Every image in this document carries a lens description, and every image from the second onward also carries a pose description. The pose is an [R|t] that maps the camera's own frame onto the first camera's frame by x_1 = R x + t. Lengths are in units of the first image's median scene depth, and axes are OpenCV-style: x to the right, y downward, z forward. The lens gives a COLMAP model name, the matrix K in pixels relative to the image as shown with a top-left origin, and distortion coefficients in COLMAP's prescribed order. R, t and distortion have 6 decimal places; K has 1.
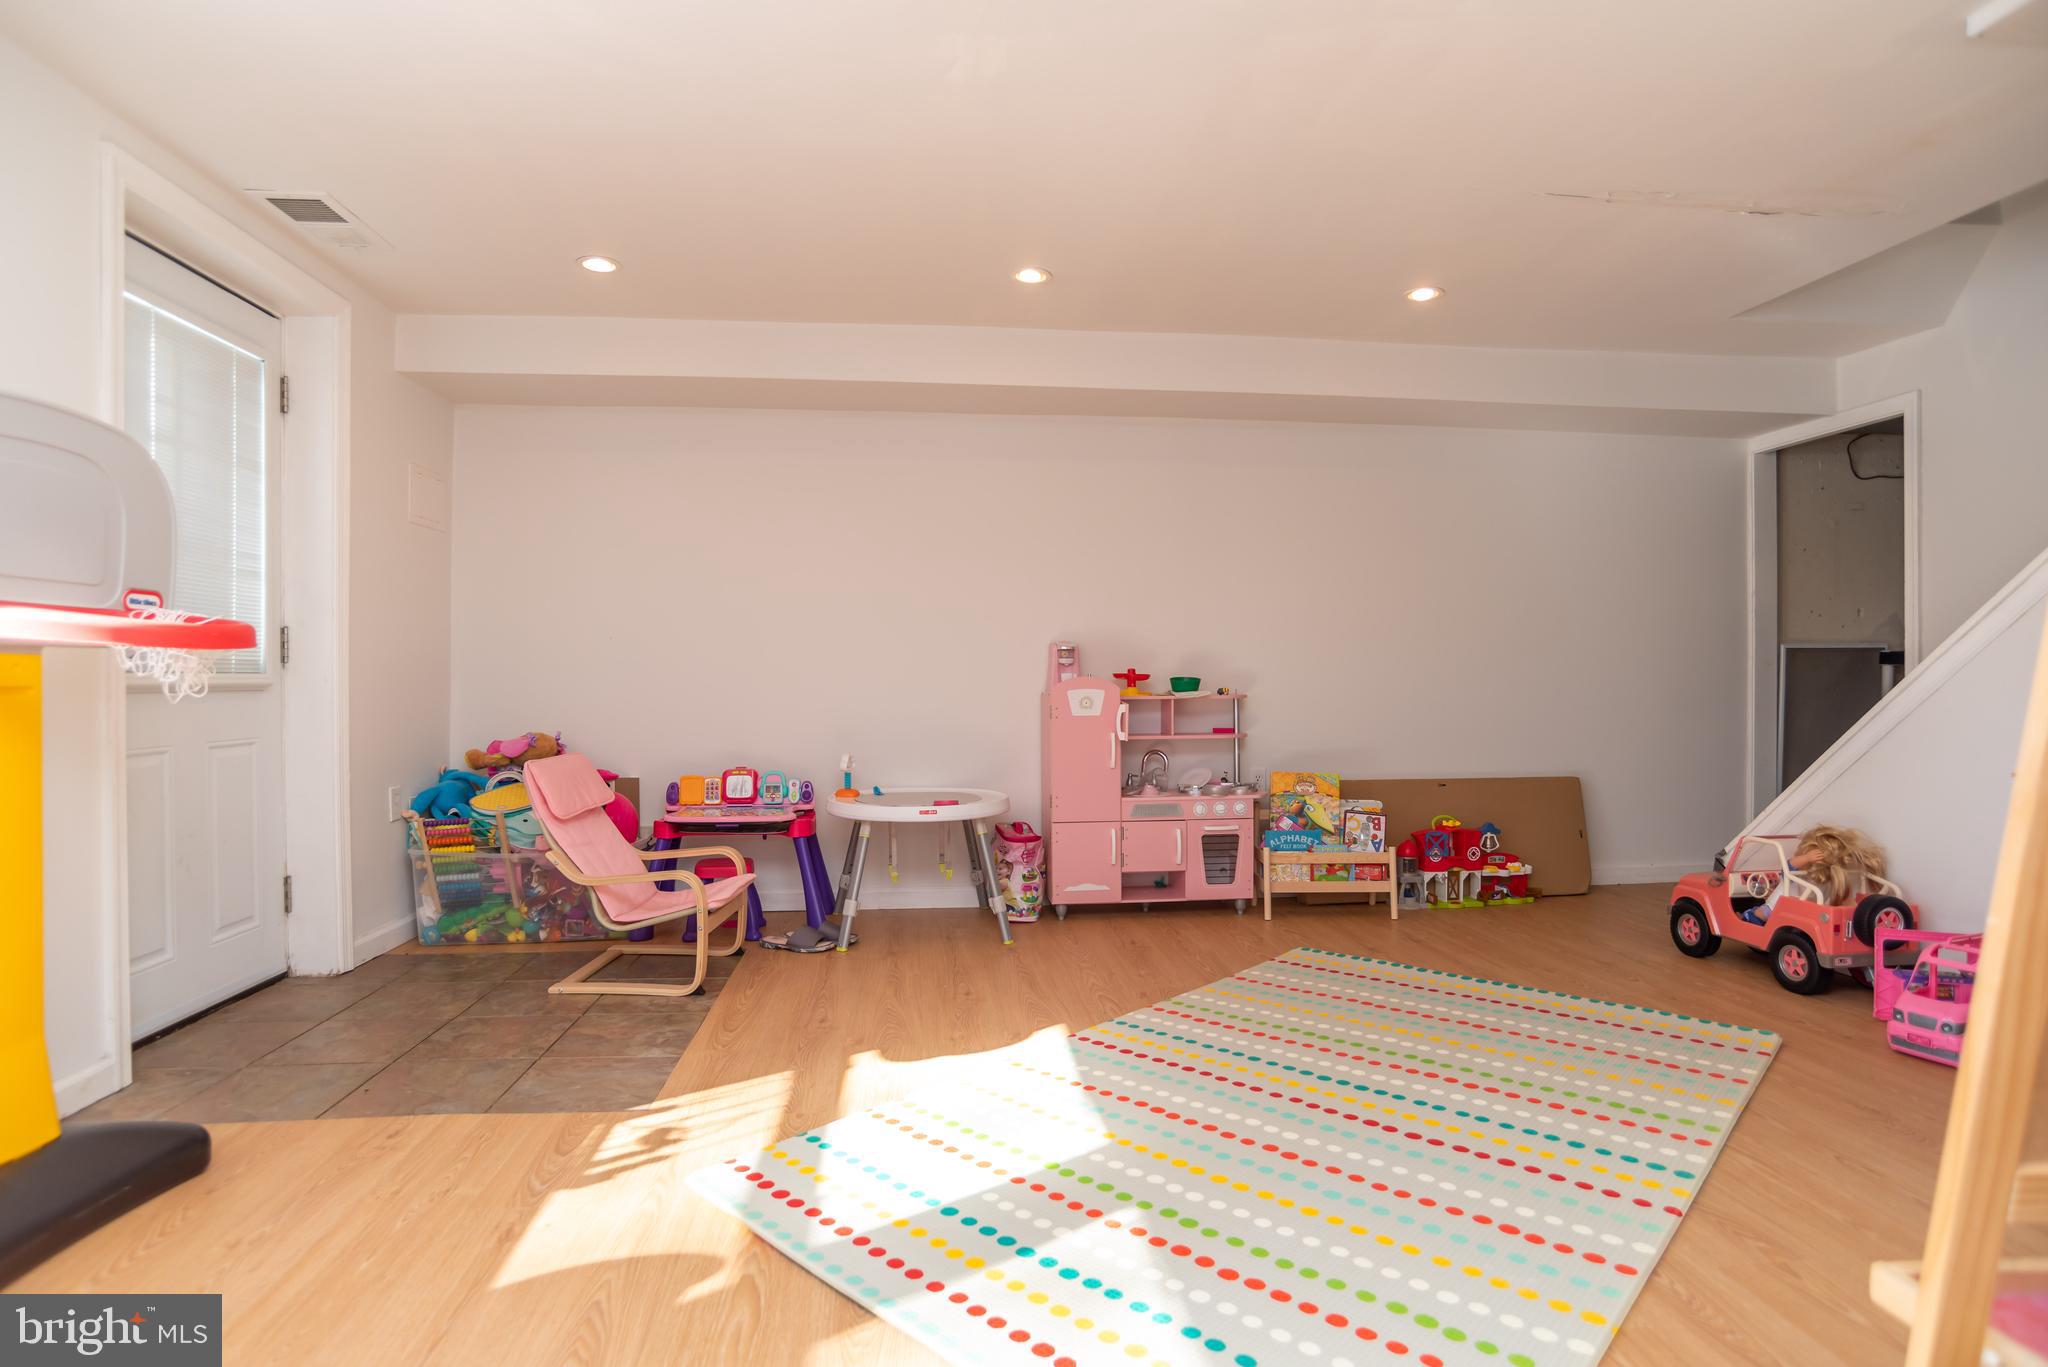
lens RADIAL K [[1150.2, 0, 1035.9], [0, 1150.2, 680.3], [0, 0, 1]] dist [-0.093219, 0.076628]
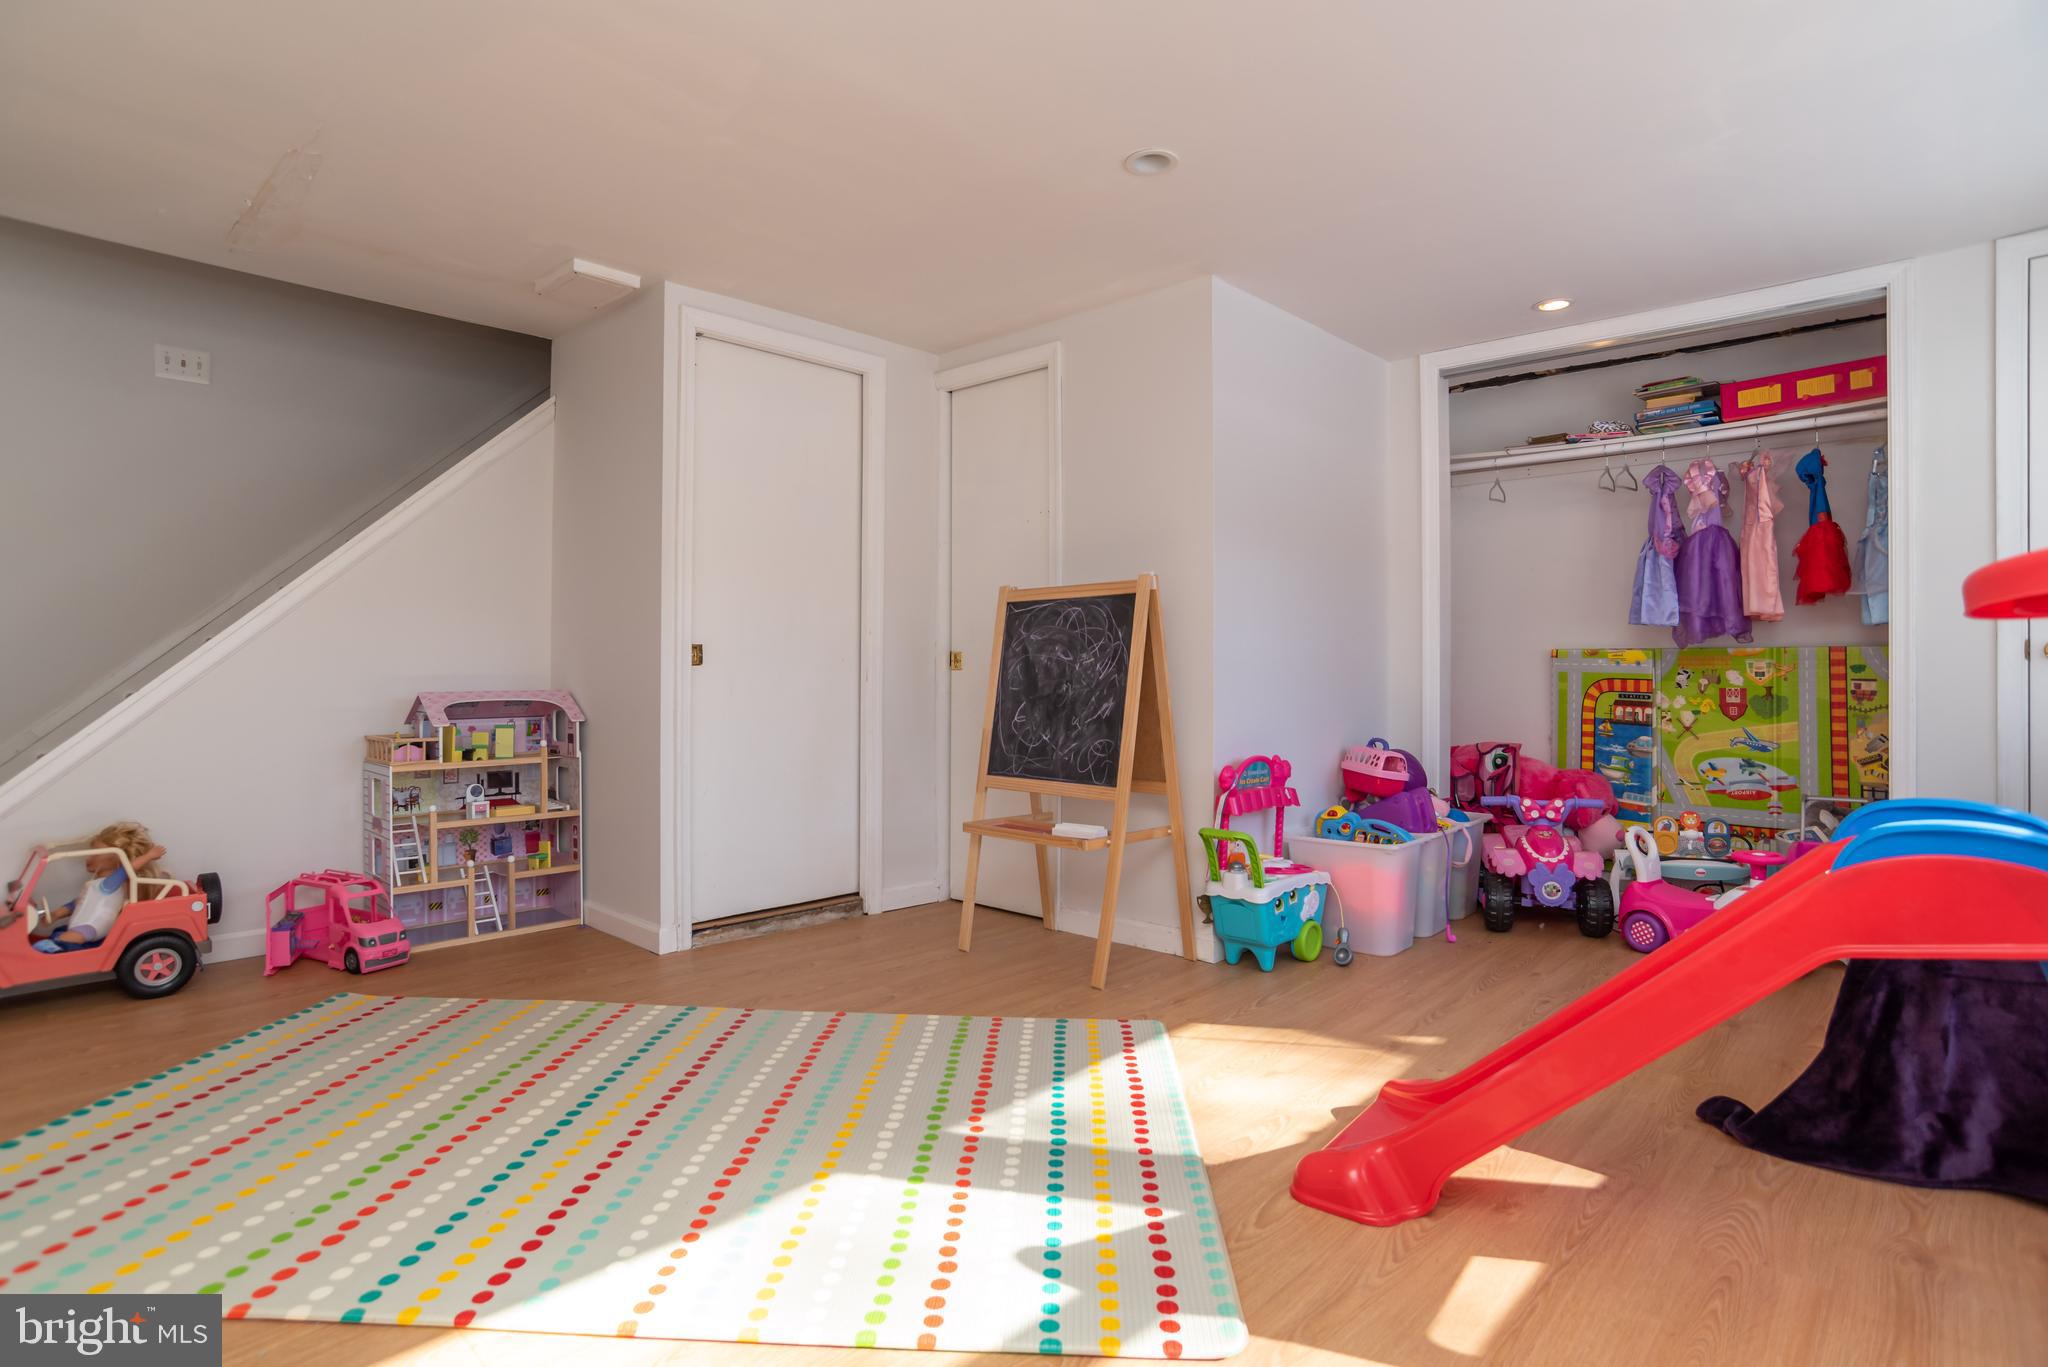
lens RADIAL K [[1015.7, 0, 1014.1], [0, 1015.7, 672.6], [0, 0, 1]] dist [-0.080406, 0.046769]
pose [[-0.654755, -0.000134, 0.755841, -0.627331], [0.001918, 0.999996, 0.001838, -0.005843], [-0.755839, 0.002653, -0.654753, 1.369586]]
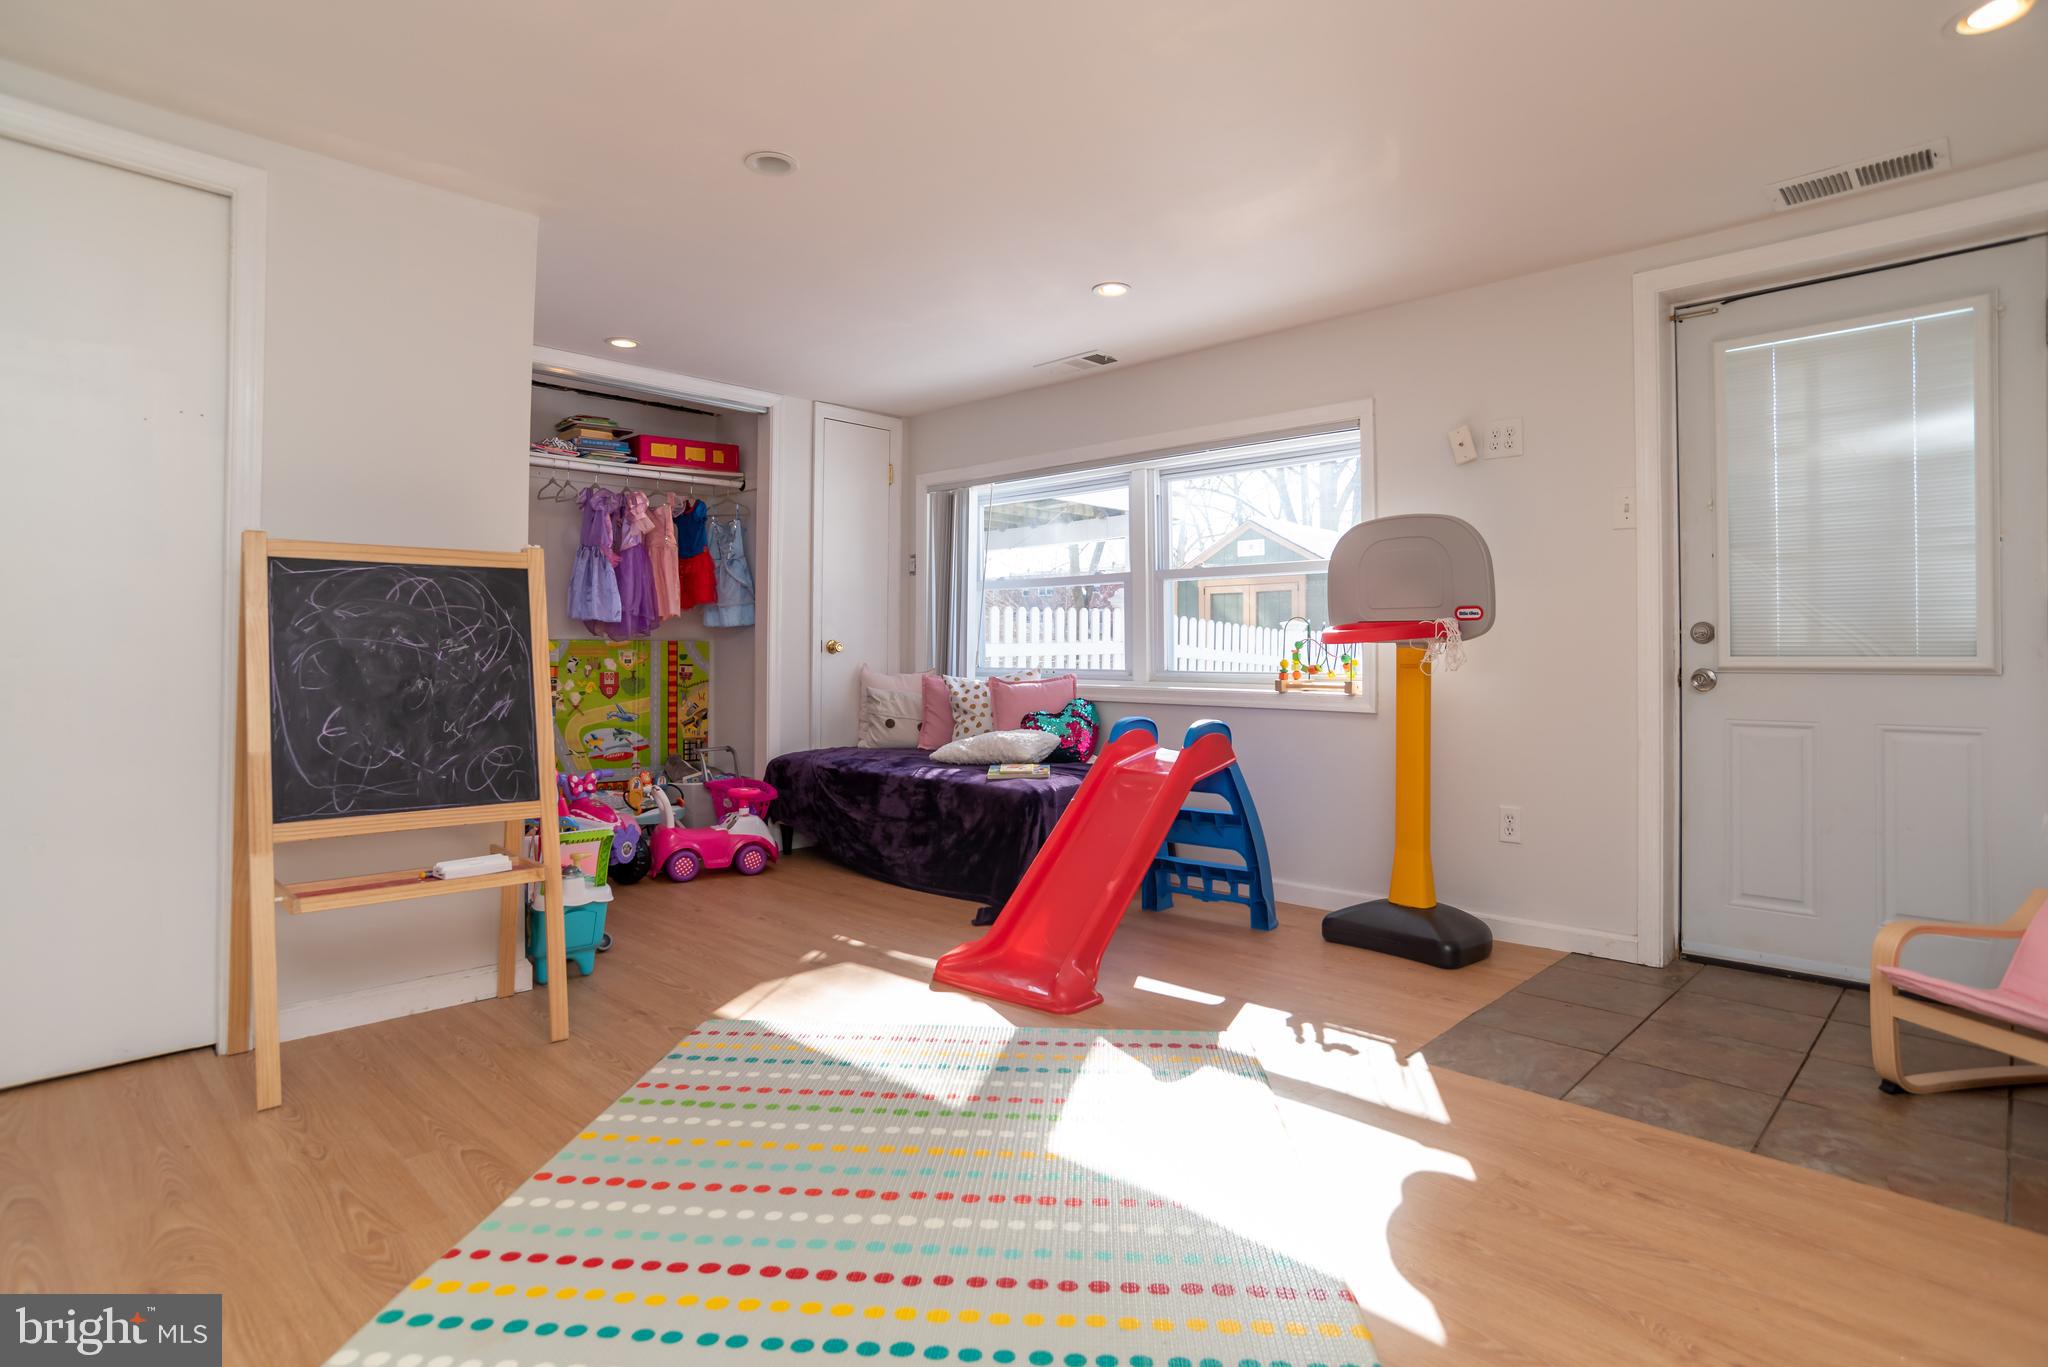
lens RADIAL K [[1015.7, 0, 1014.1], [0, 1015.7, 672.6], [0, 0, 1]] dist [-0.080406, 0.046769]
pose [[-0.793568, 0.009135, -0.608414, 0.572138], [-0.001784, 0.999848, 0.017340, -0.013321], [0.608480, 0.014846, -0.793431, 1.587504]]
